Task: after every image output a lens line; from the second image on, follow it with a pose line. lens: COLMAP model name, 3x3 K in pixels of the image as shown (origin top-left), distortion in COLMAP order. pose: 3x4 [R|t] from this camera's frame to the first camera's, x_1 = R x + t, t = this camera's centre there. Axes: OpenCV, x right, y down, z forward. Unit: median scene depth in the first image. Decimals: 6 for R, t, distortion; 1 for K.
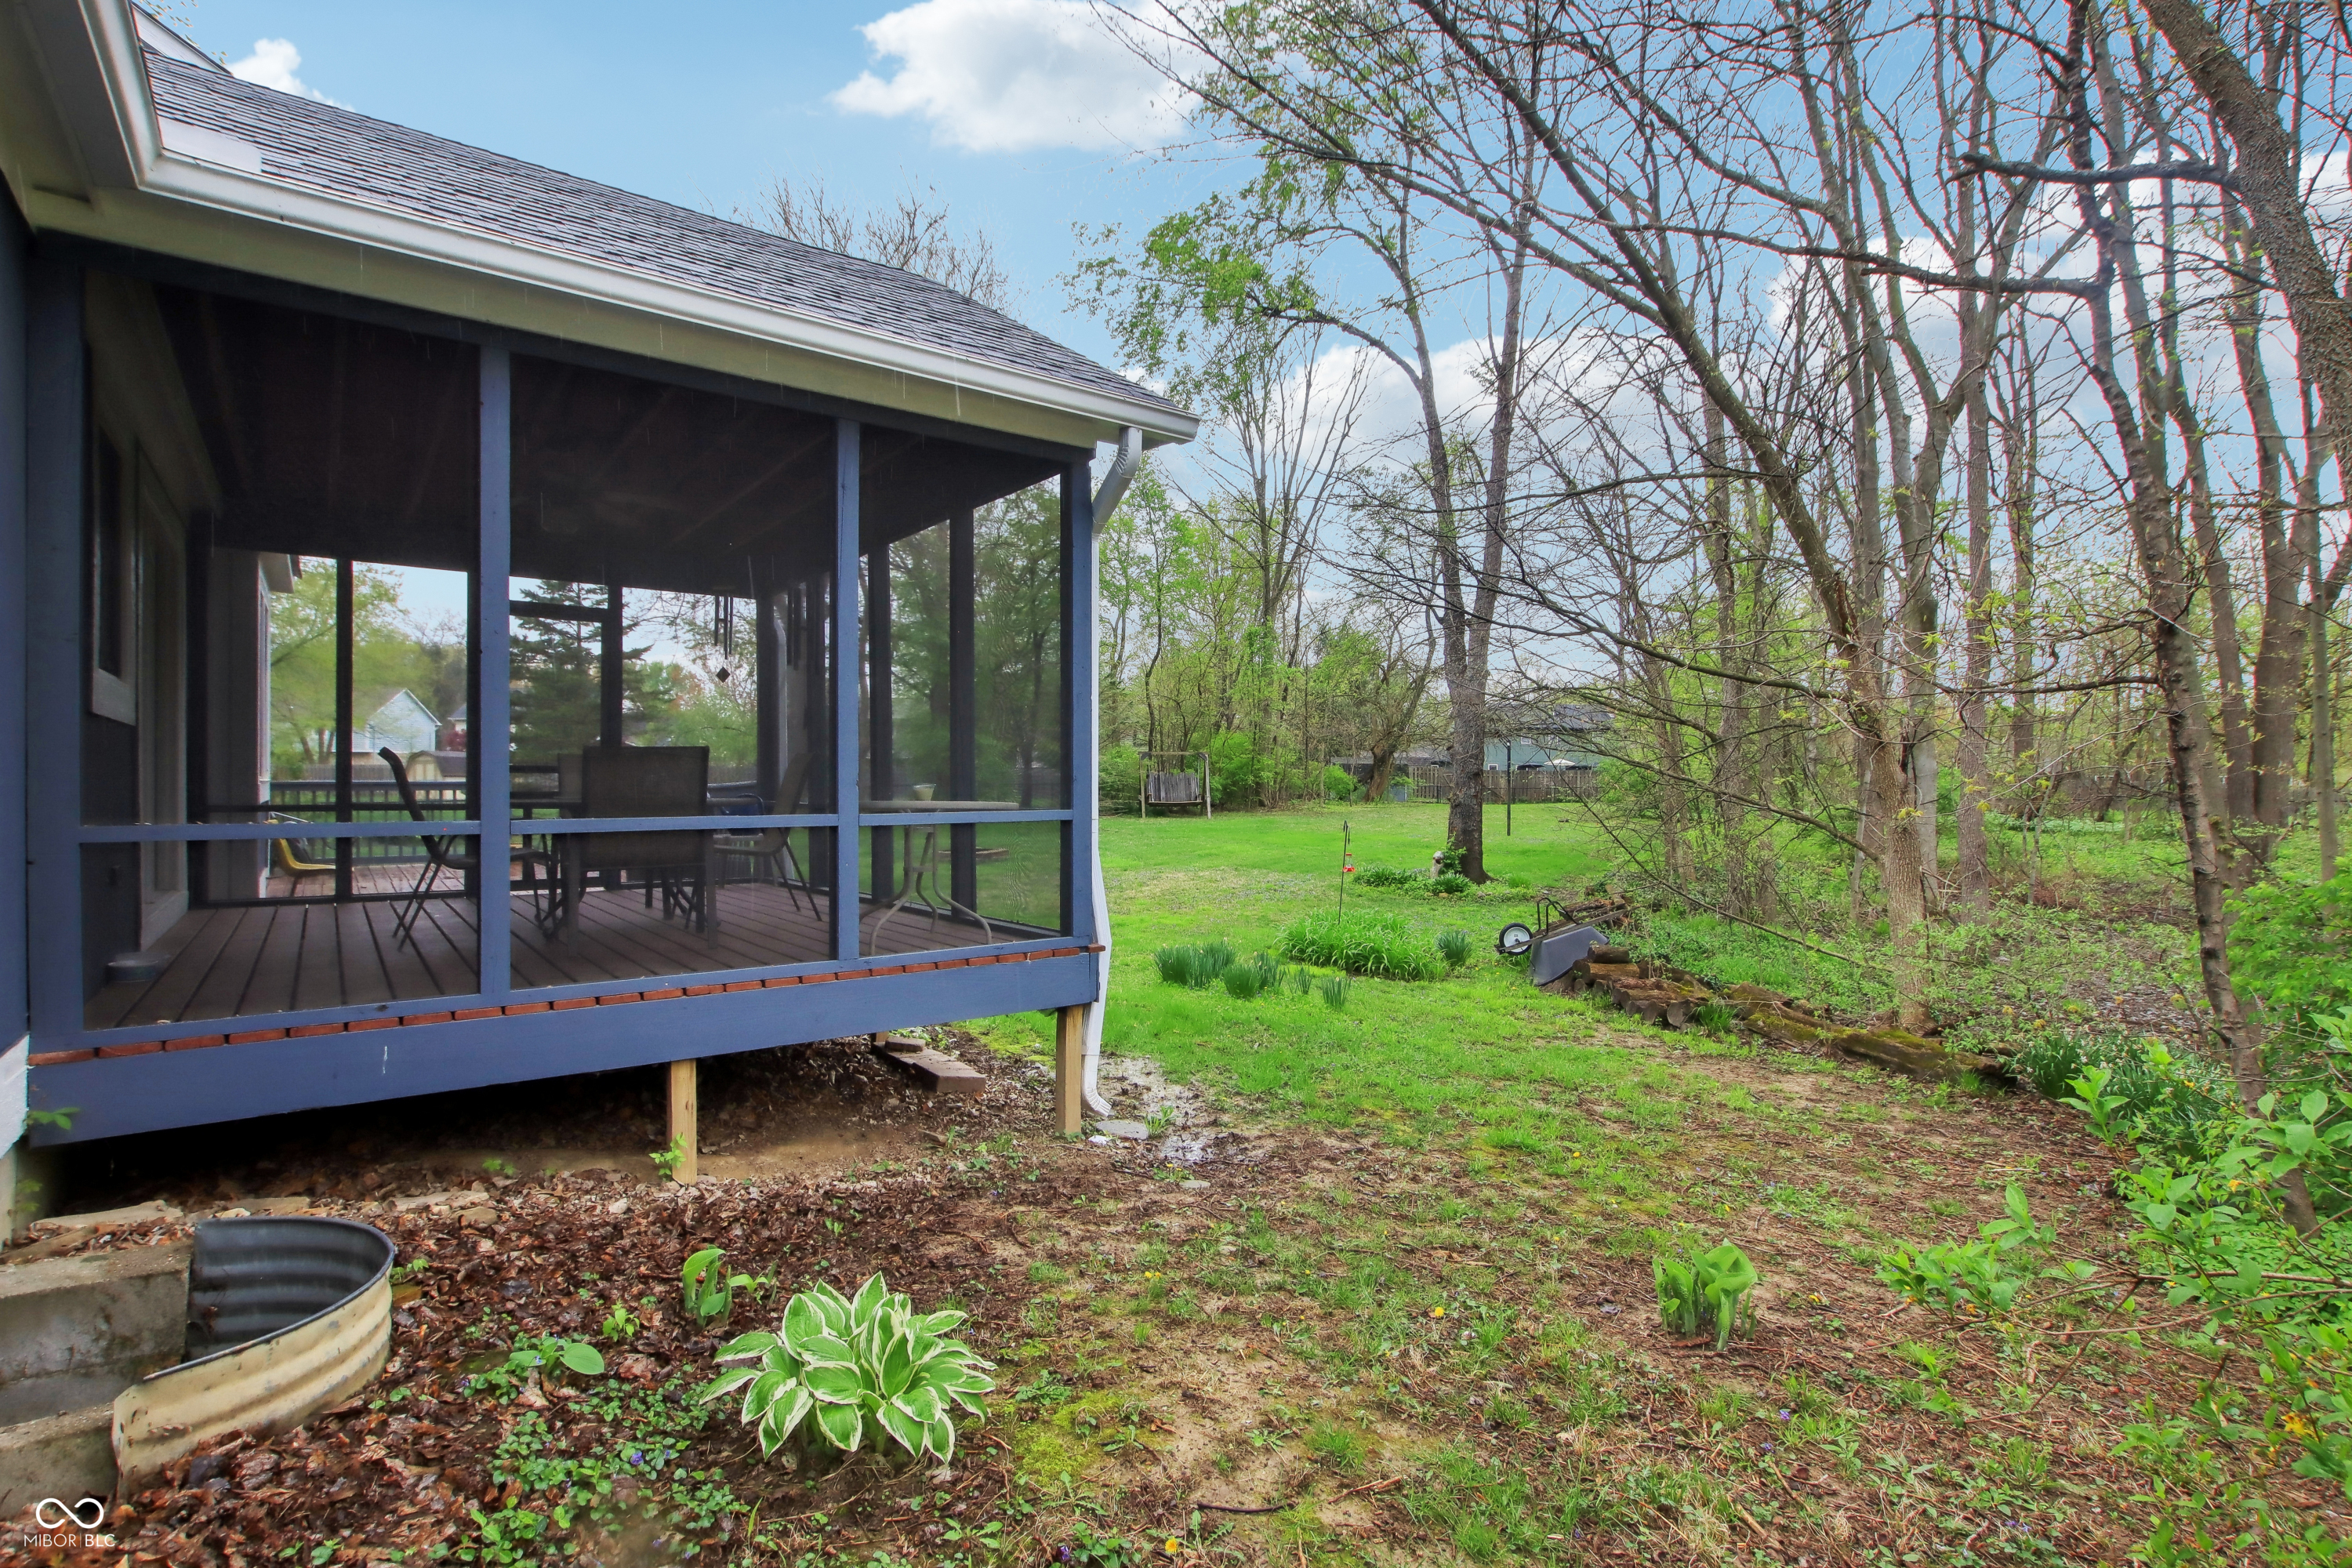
lens RADIAL K [[1139.2, 0, 1189.1], [0, 1139.2, 784.1], [0, 0, 1]] dist [-0.015490, 0.000367]
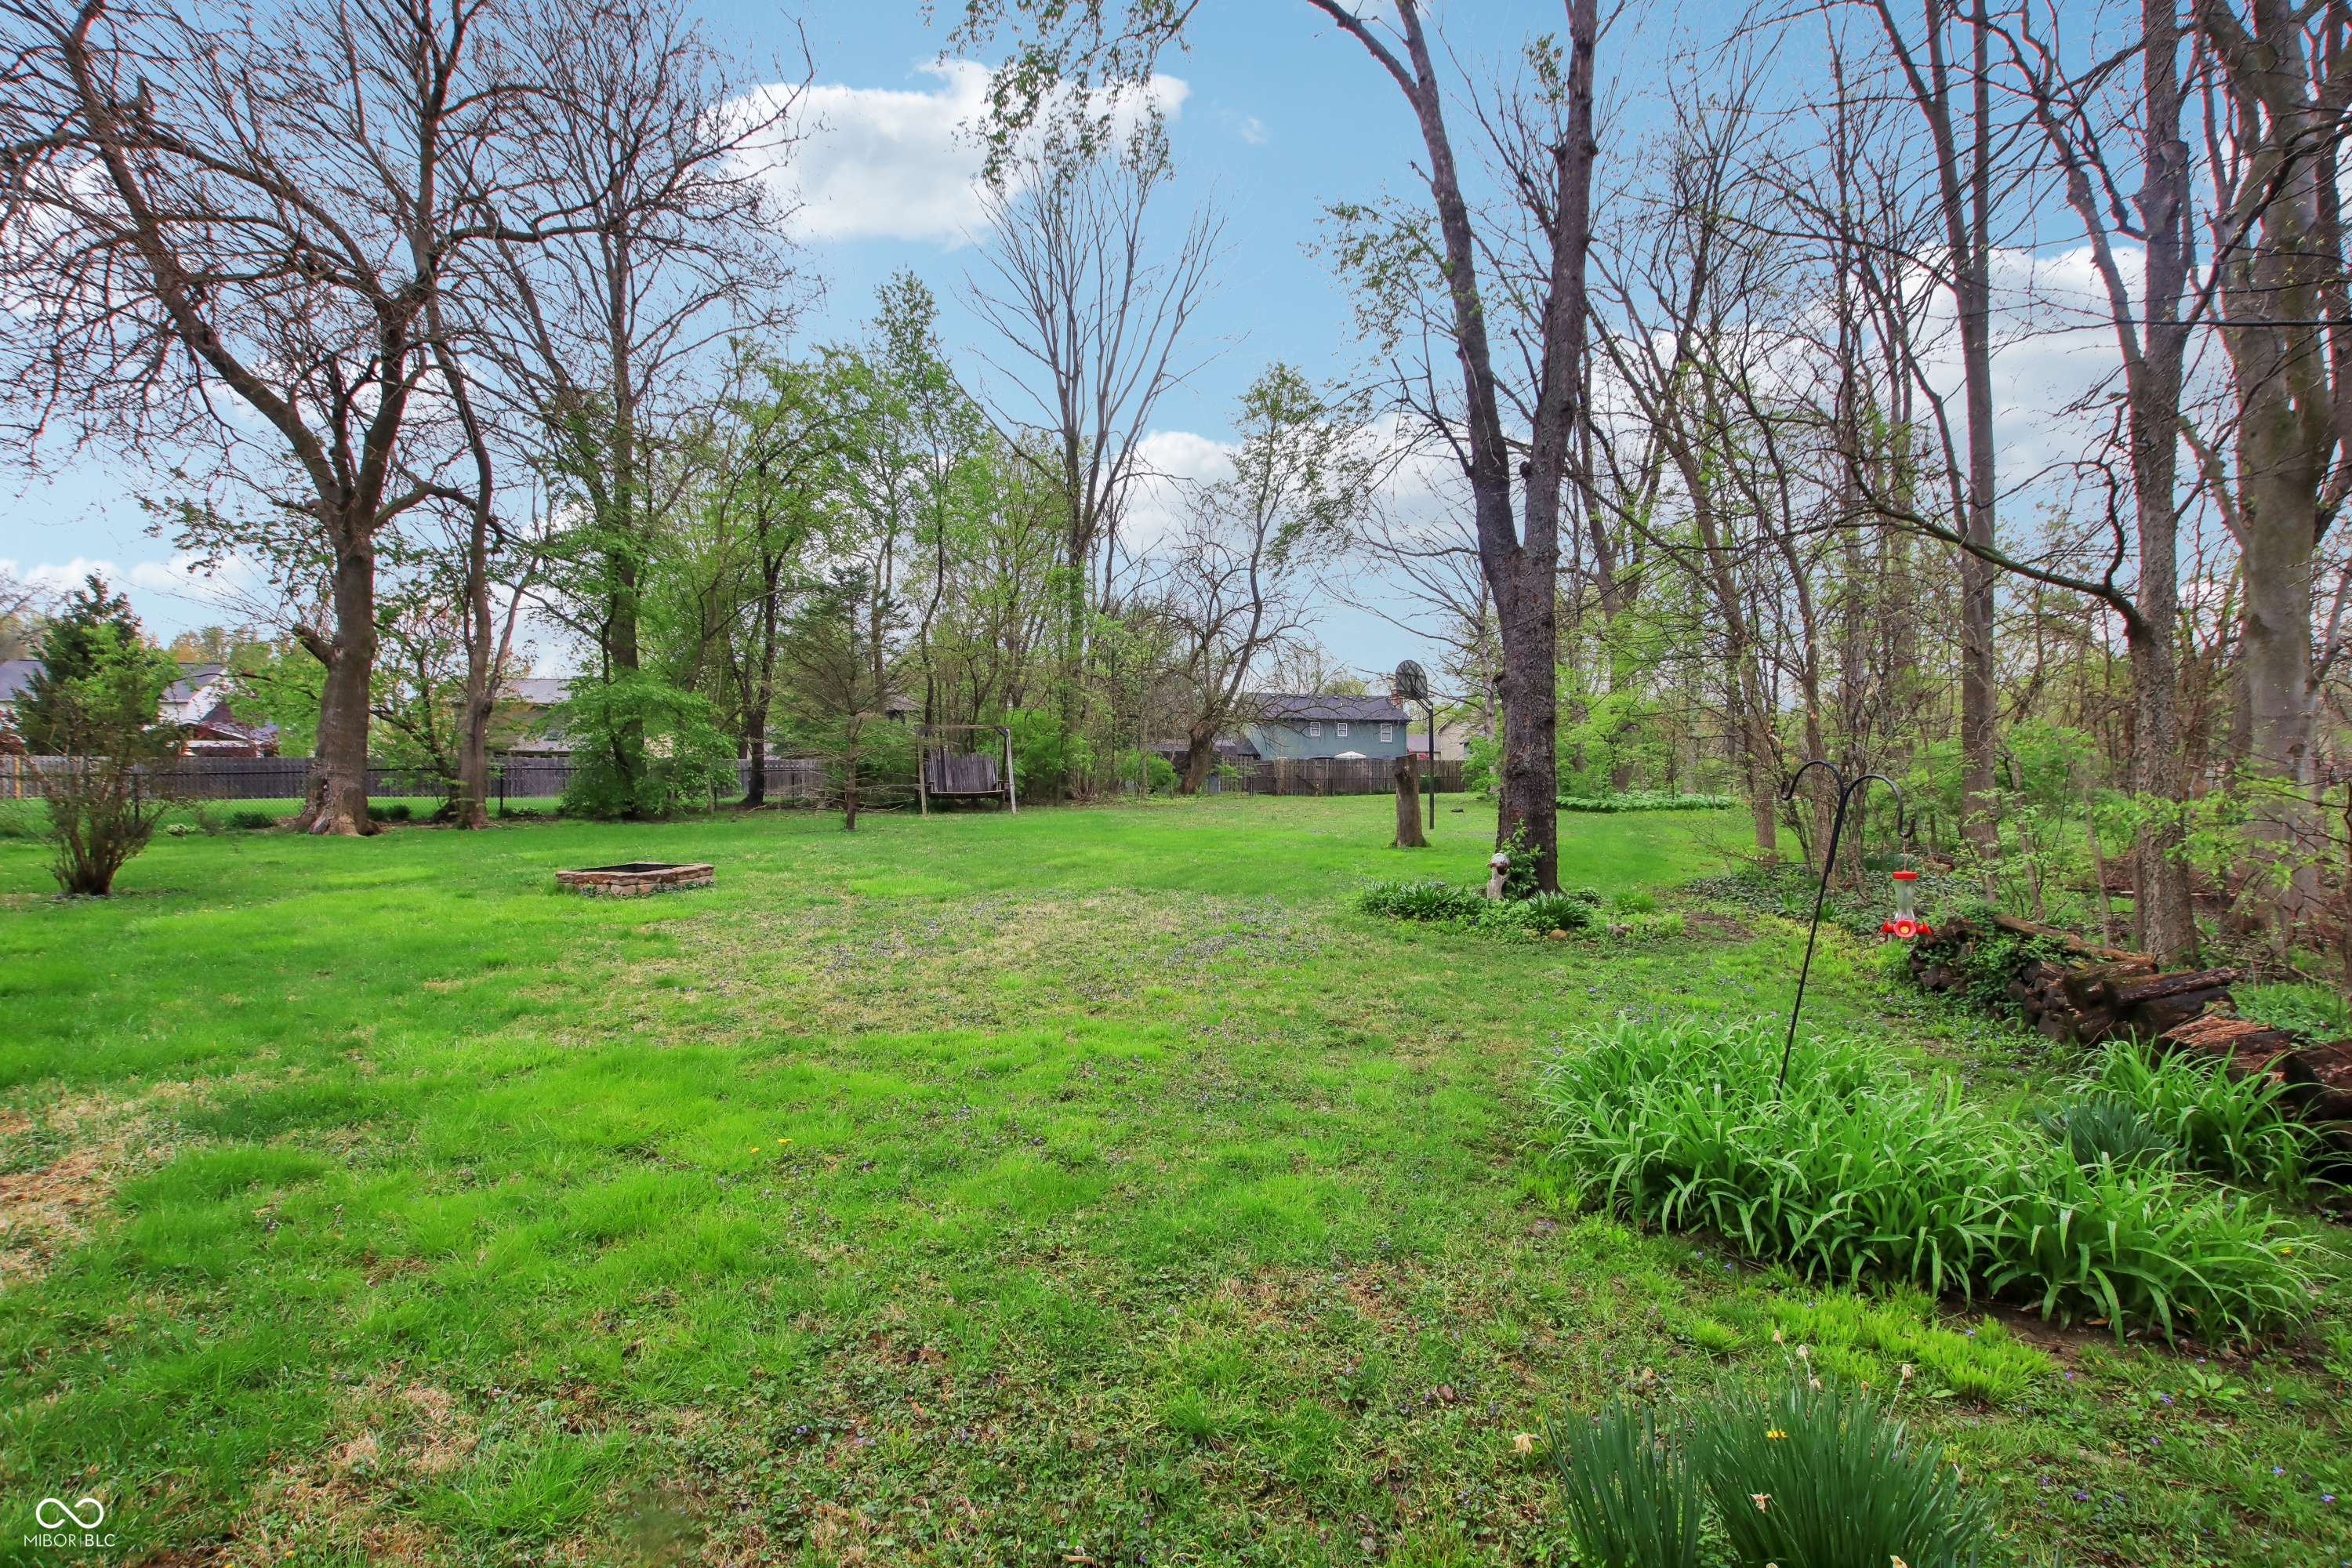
lens RADIAL K [[1139.2, 0, 1189.1], [0, 1139.2, 784.1], [0, 0, 1]] dist [-0.015490, 0.000367]
pose [[0.976299, -0.006422, 0.216331, -0.030437], [0.007146, 0.999971, -0.002566, 0.013293], [-0.216308, 0.004051, 0.976317, 0.250680]]
